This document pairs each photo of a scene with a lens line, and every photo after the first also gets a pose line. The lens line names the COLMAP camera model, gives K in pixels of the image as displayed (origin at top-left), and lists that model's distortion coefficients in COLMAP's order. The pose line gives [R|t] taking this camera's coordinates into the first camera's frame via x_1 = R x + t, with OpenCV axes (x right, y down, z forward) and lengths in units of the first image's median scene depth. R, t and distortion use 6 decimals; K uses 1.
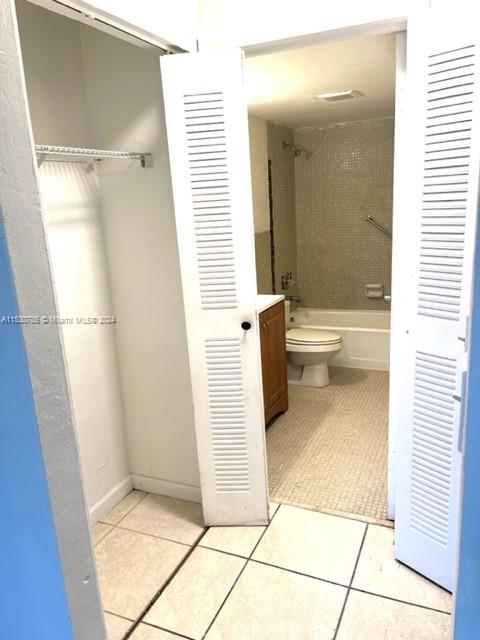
lens RADIAL K [[486.1, 0, 239.8], [0, 486.1, 323.7], [0, 0, 1]] dist [0.031575, -0.013995]
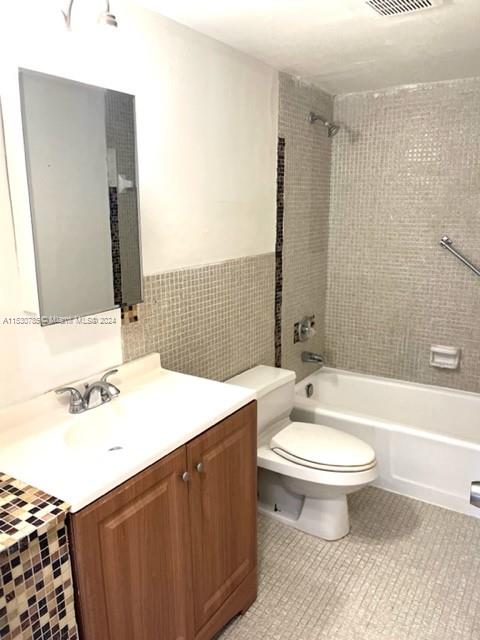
lens RADIAL K [[486.1, 0, 239.9], [0, 486.1, 315.6], [0, 0, 1]] dist [0.031575, -0.013995]
pose [[0.988622, 0.081997, -0.126108, 0.098429], [-0.084326, 0.996350, -0.013237, -0.096237], [0.124563, 0.023721, 0.991928, 0.370911]]
